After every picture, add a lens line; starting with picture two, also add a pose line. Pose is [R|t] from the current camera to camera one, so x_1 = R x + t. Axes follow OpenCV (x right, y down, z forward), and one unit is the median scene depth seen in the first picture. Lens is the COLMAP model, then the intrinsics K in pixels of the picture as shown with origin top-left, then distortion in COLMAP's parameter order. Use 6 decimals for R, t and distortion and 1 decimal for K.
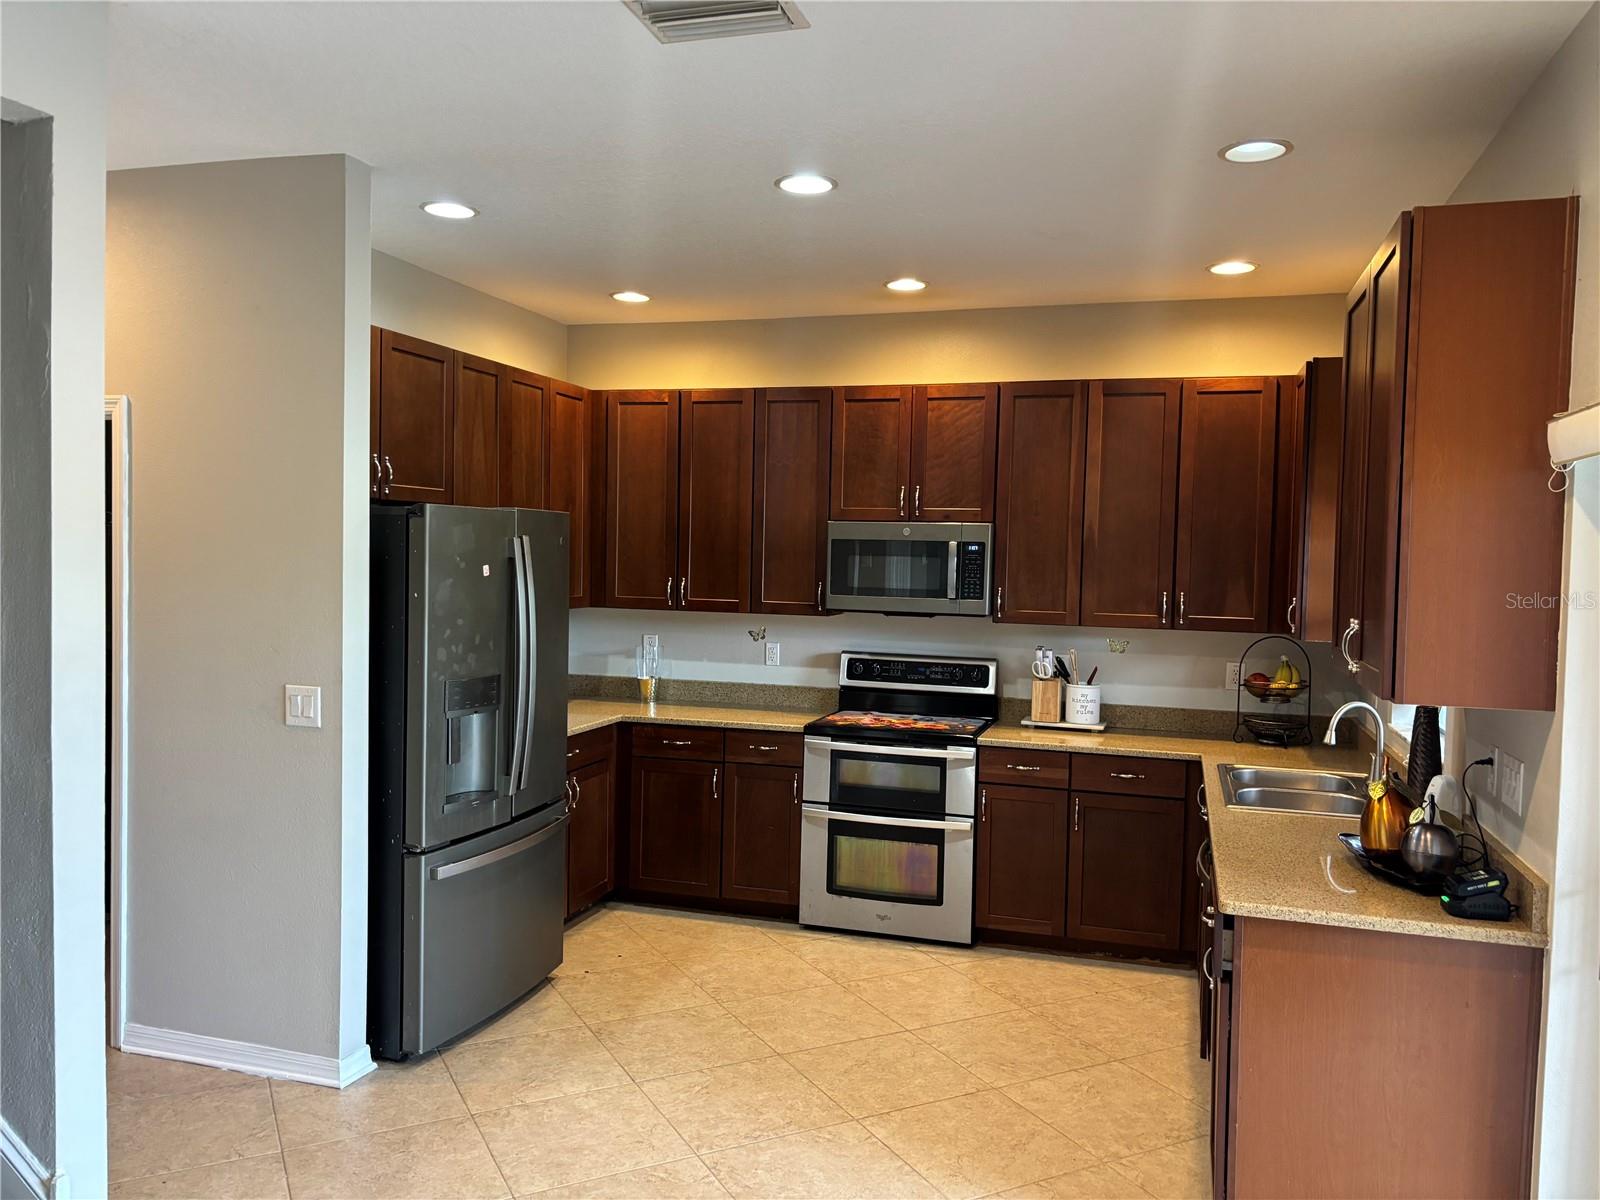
lens RADIAL K [[1199.5, 0, 800.3], [0, 1199.5, 613.5], [0, 0, 1]] dist [0.061500, -0.001705]
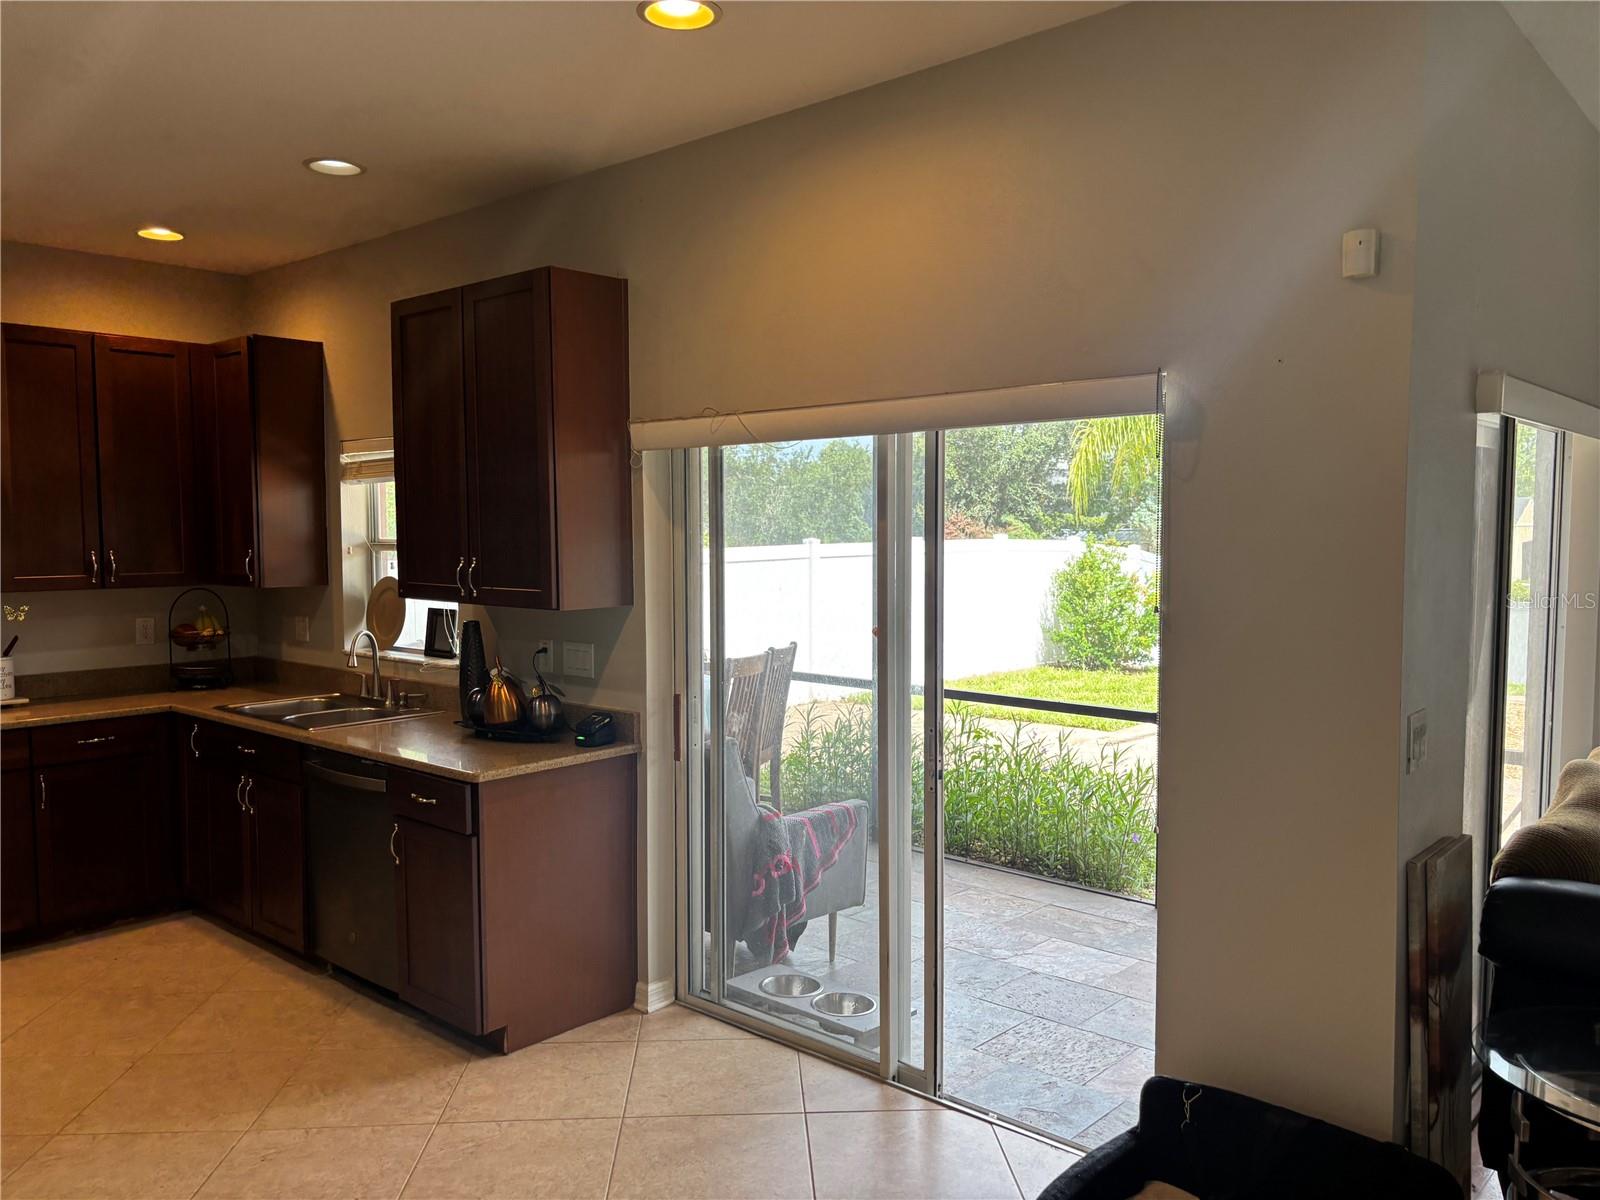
lens RADIAL K [[1198.7, 0, 815.7], [0, 1198.7, 606.0], [0, 0, 1]] dist [0.002881, -0.015065]
pose [[0.408613, -0.084227, 0.908813, -0.370605], [0.057249, 0.996137, 0.066580, -0.004869], [-0.910911, 0.024823, 0.411856, 0.073208]]
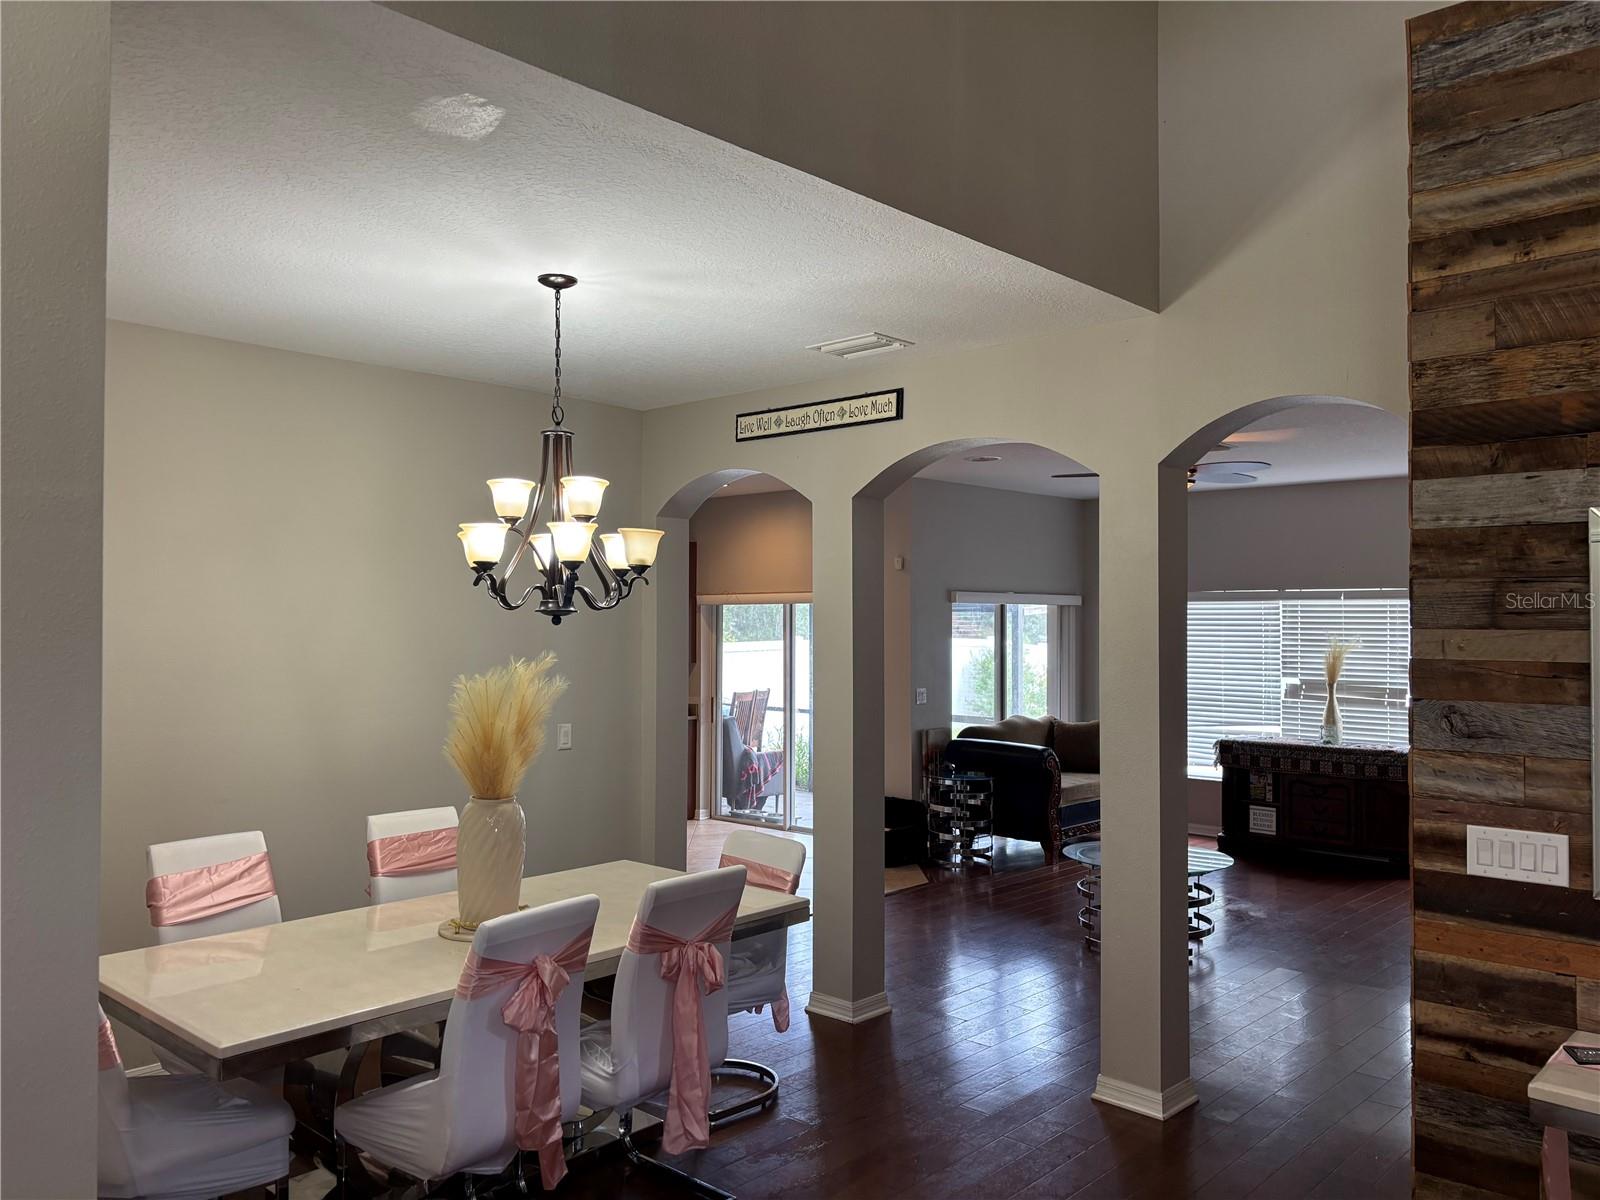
lens RADIAL K [[1198.7, 0, 815.7], [0, 1198.7, 606.0], [0, 0, 1]] dist [0.002881, -0.015065]
pose [[0.418900, -0.009972, 0.907978, -1.545198], [0.056096, 0.998314, -0.014916, -0.016258], [-0.906298, 0.057183, 0.418753, -0.579824]]
